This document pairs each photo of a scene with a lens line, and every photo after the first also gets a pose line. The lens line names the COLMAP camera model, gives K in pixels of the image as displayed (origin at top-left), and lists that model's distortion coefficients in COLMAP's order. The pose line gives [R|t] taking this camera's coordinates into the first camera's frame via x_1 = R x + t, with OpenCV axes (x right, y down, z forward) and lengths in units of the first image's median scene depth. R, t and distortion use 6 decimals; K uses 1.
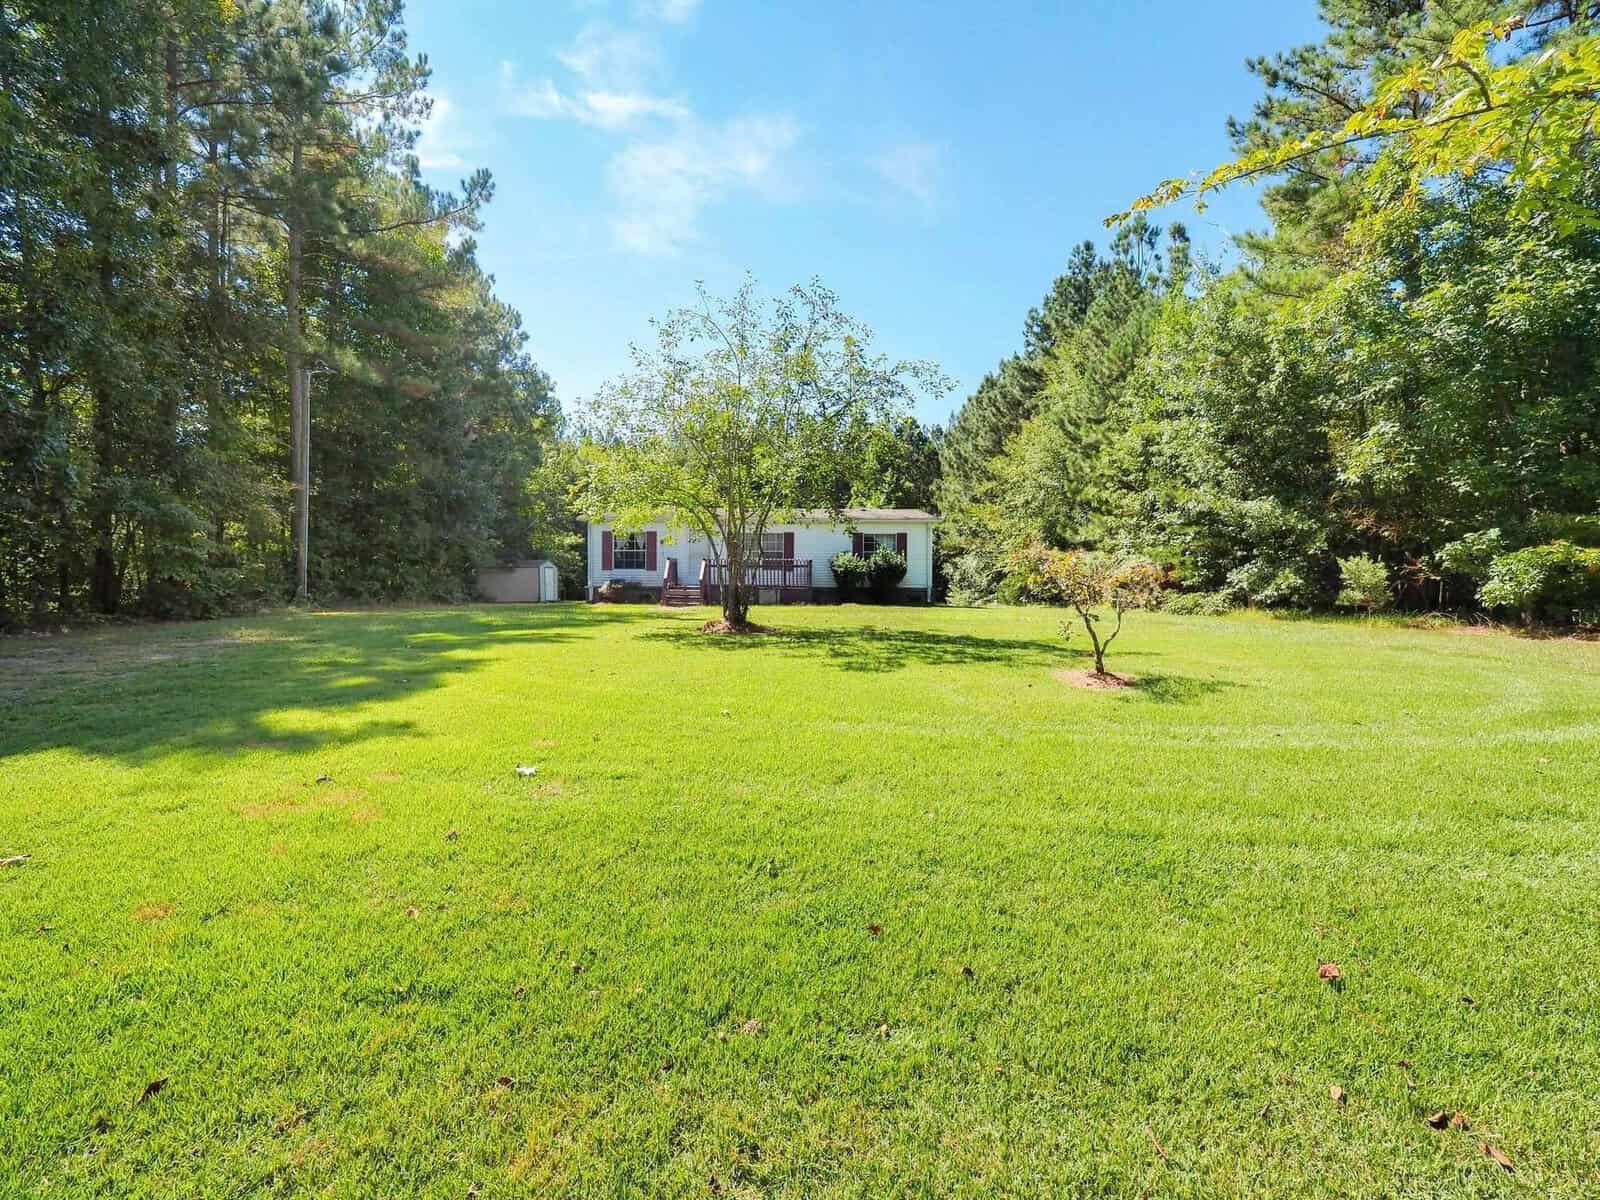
lens RADIAL K [[678.8, 0, 794.0], [0, 678.8, 589.0], [0, 0, 1]] dist [-0.000892, -0.000388]
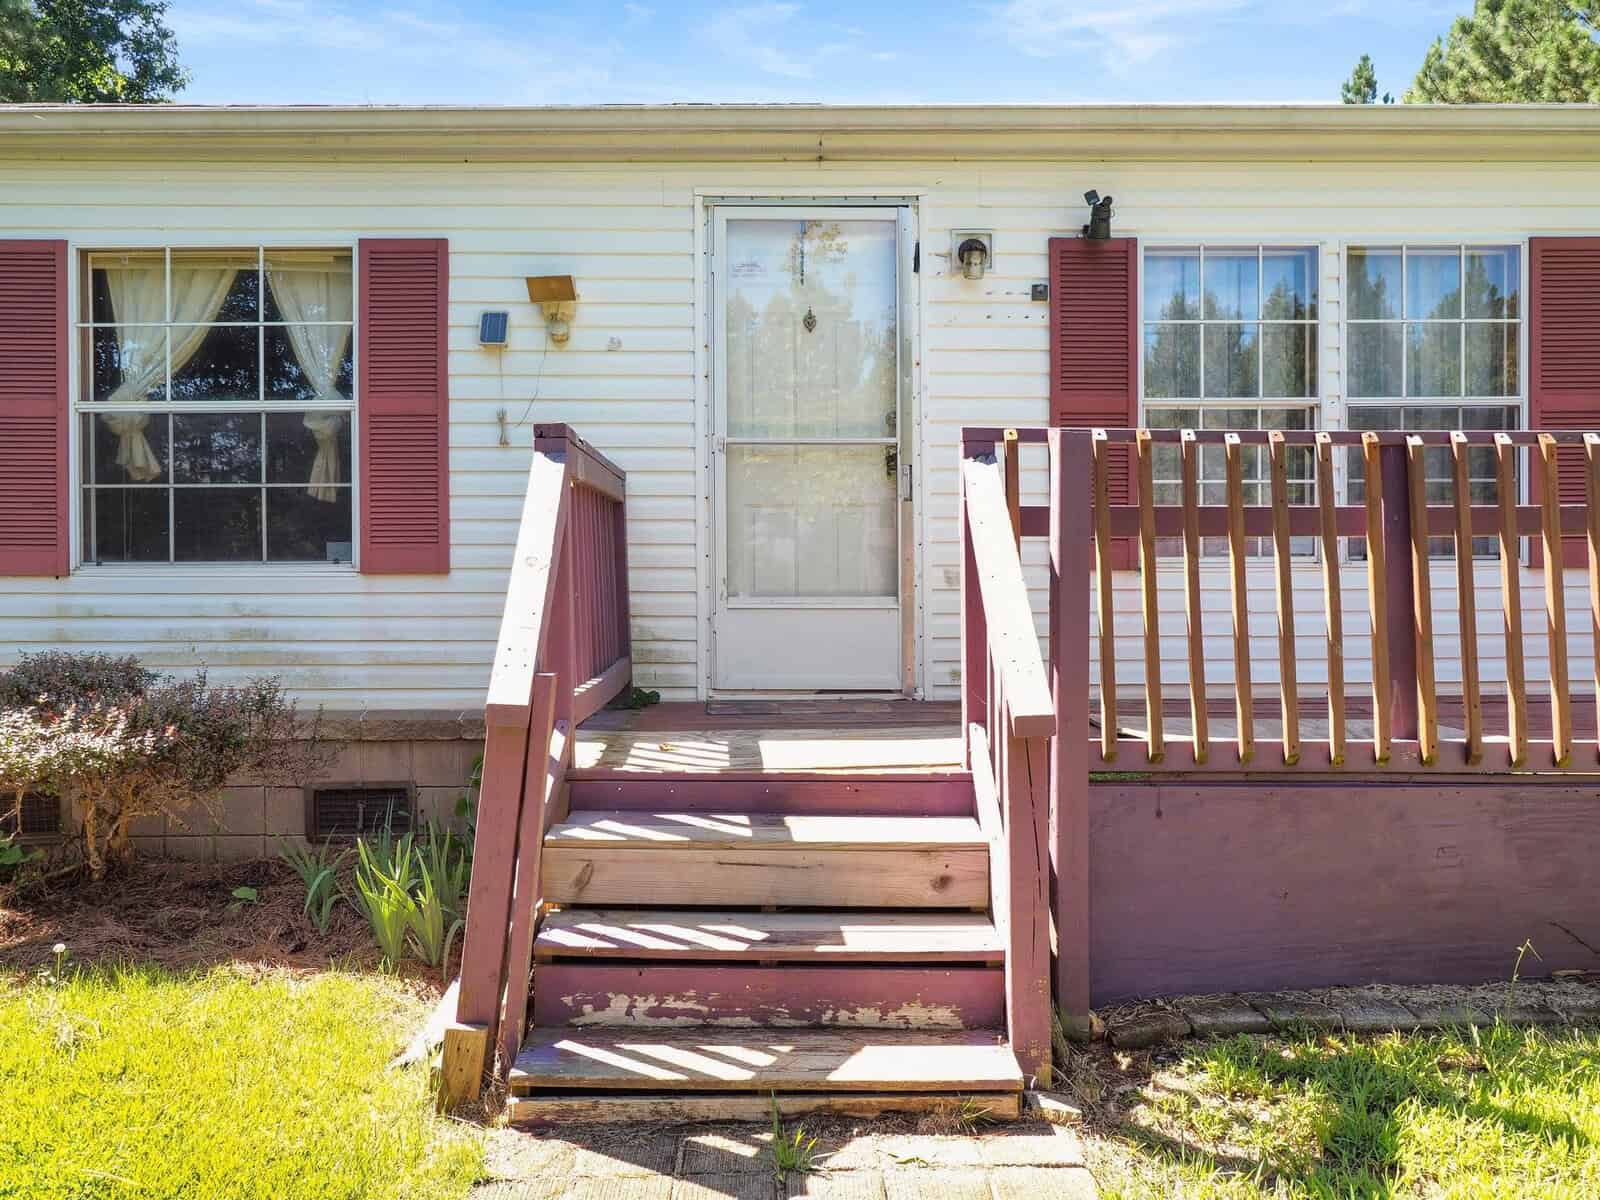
lens RADIAL K [[1292.0, 0, 800.0], [0, 1292.0, 600.0], [0, 0, 1]] dist [-0.005810, -0.004934]
pose [[0.999879, -0.011170, 0.010856, -0.145468], [0.010964, 0.999761, 0.018902, -0.026238], [-0.011065, -0.018781, 0.999762, 0.780778]]
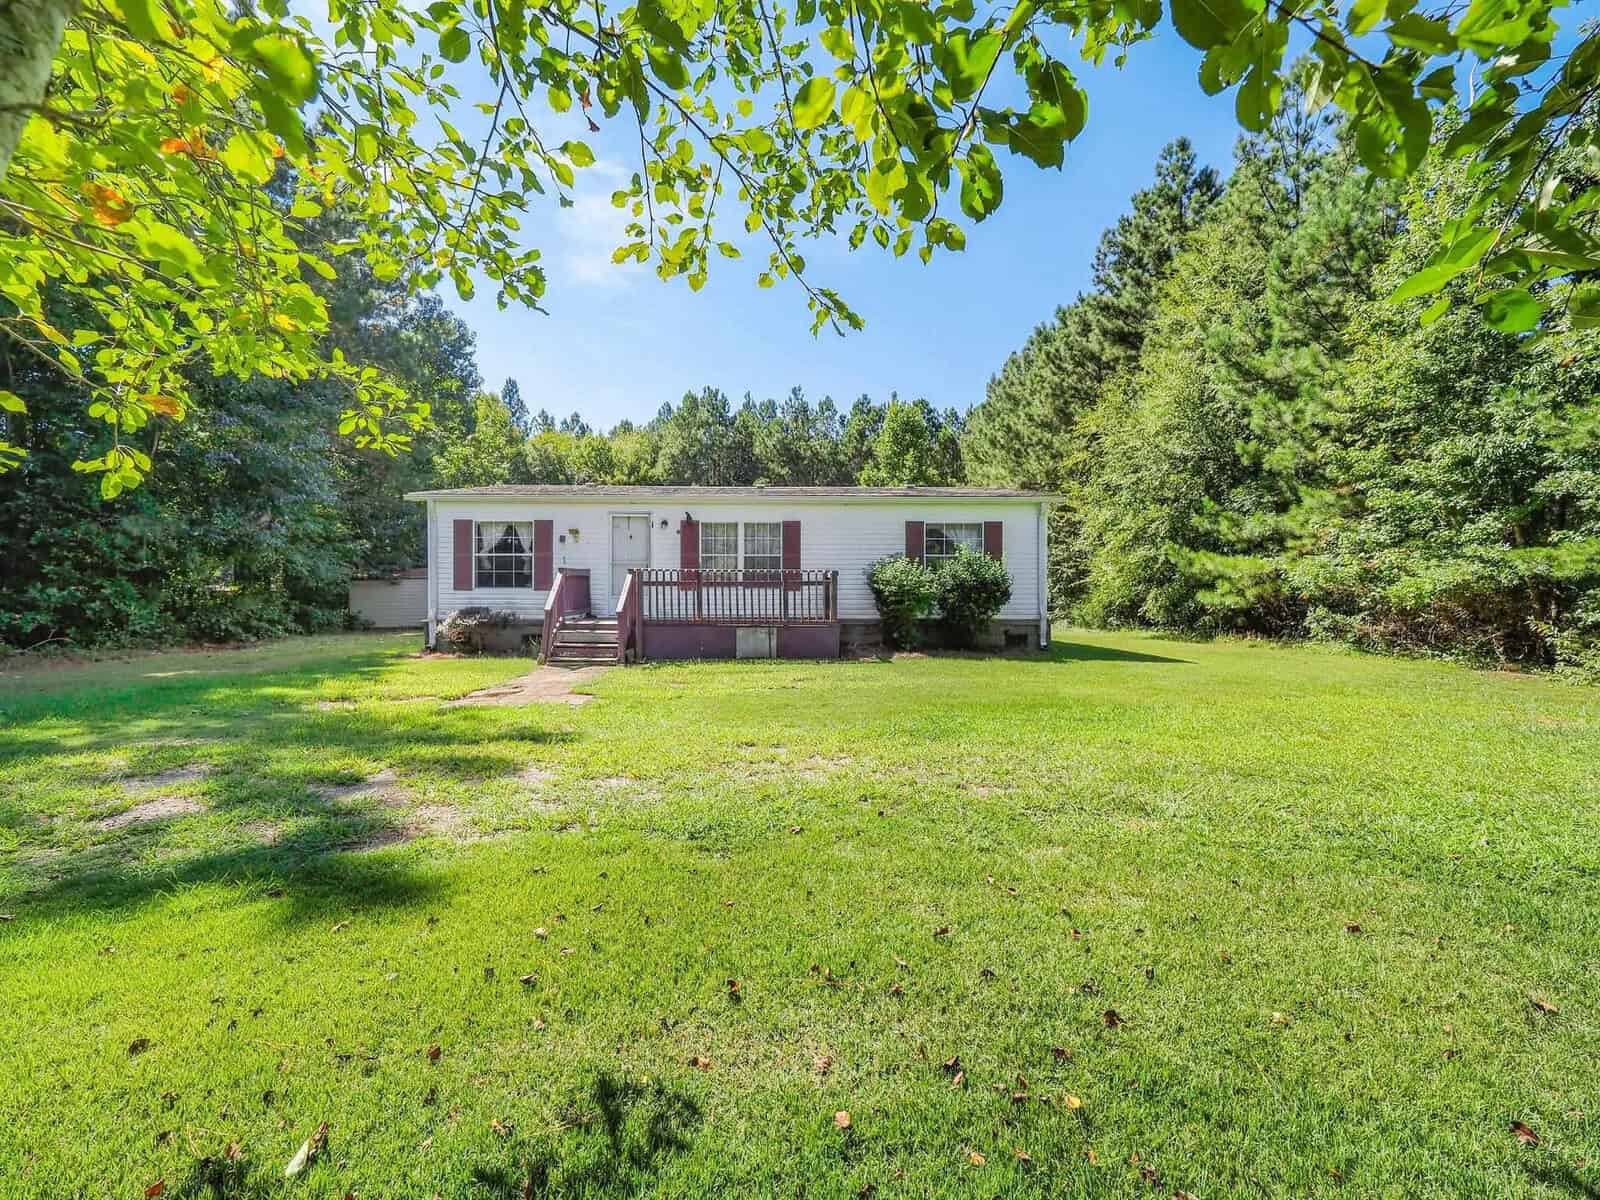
lens RADIAL K [[678.8, 0, 794.0], [0, 678.8, 589.0], [0, 0, 1]] dist [-0.000892, -0.000388]
pose [[0.999885, -0.004106, 0.014609, -0.013822], [0.004190, 0.999975, -0.005701, -0.024560], [-0.014585, 0.005761, 0.999877, 0.445600]]
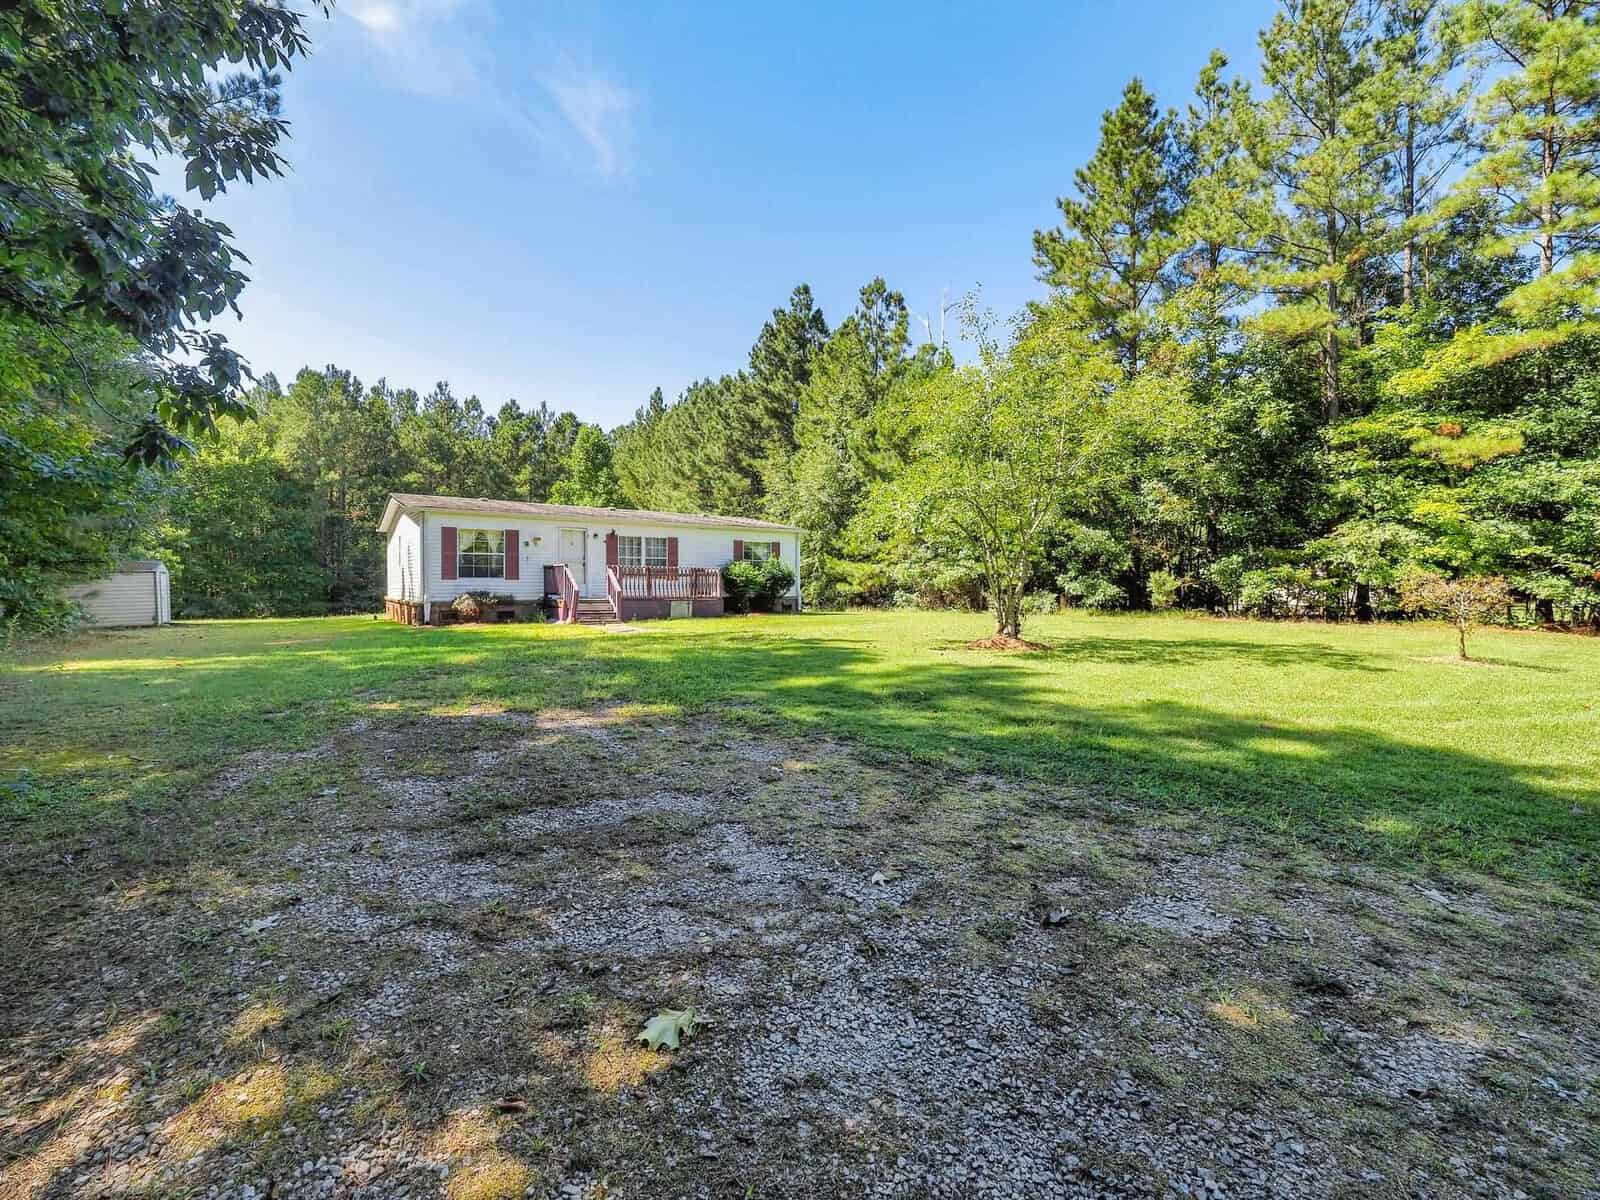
lens RADIAL K [[657.8, 0, 797.9], [0, 657.8, 605.0], [0, 0, 1]] dist [0.001127, -0.000063]
pose [[0.812339, -0.024021, 0.582691, -0.387461], [0.012120, 0.999631, 0.024313, -0.012792], [-0.583060, -0.012688, 0.812330, 0.189956]]
